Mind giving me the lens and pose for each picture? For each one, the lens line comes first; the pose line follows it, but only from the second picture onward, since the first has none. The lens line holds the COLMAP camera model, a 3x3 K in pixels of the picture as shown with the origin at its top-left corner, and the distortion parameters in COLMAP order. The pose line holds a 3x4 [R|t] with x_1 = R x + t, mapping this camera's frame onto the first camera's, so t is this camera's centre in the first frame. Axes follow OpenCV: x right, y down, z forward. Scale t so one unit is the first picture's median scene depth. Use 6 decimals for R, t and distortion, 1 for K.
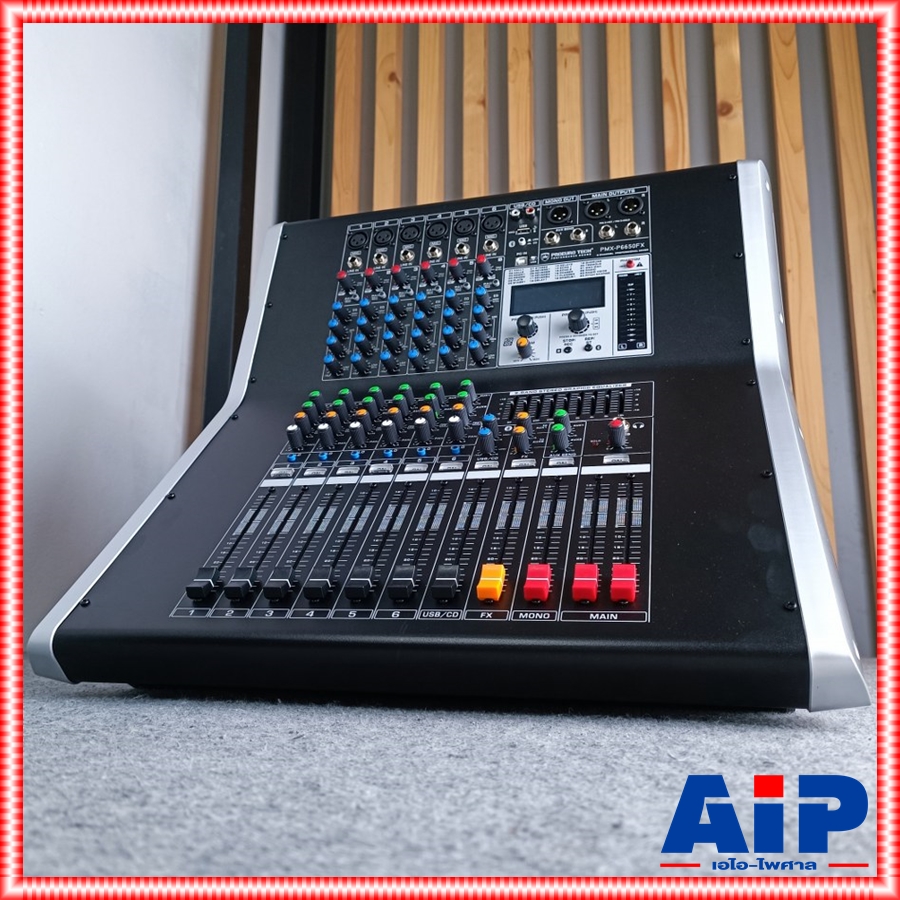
lens RADIAL K [[943.9, 0, 450.0], [0, 943.9, 450.0], [0, 0, 1]] dist [0.011344, -0.029222]
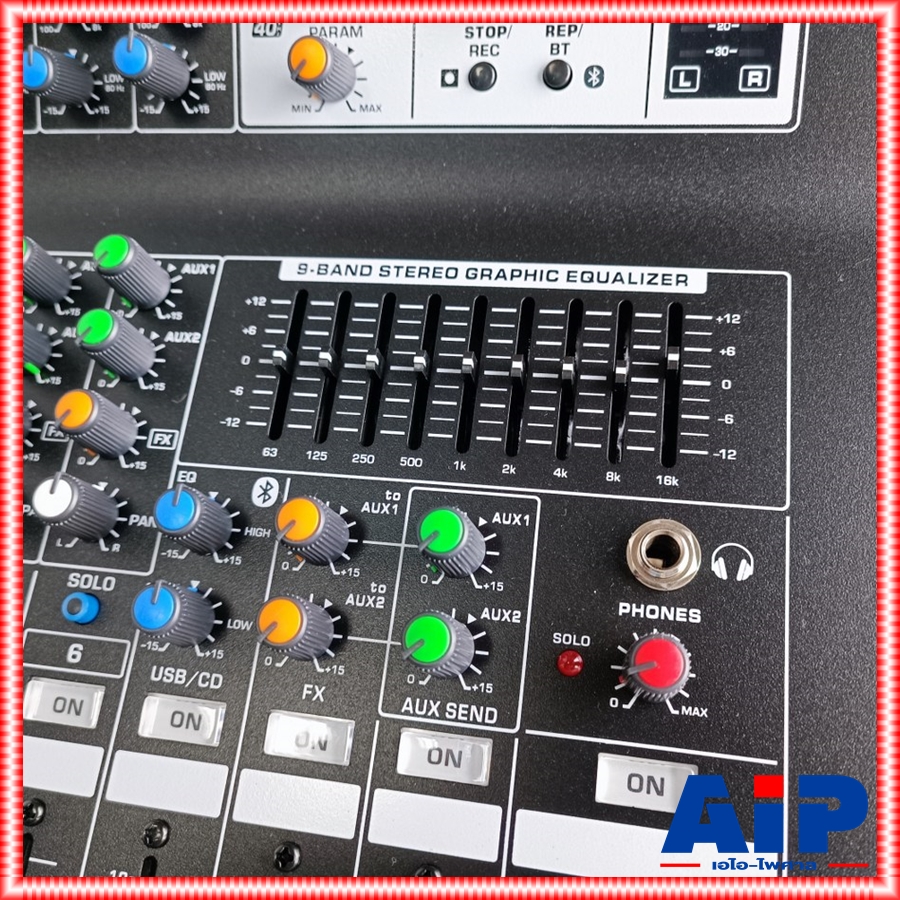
lens RADIAL K [[943.9, 0, 450.0], [0, 943.9, 450.0], [0, 0, 1]] dist [0.011344, -0.029222]
pose [[0.997038, -0.062656, 0.044599, 0.099410], [0.020550, 0.775859, 0.630572, -0.199834], [-0.074111, -0.627788, 0.774848, 0.741106]]
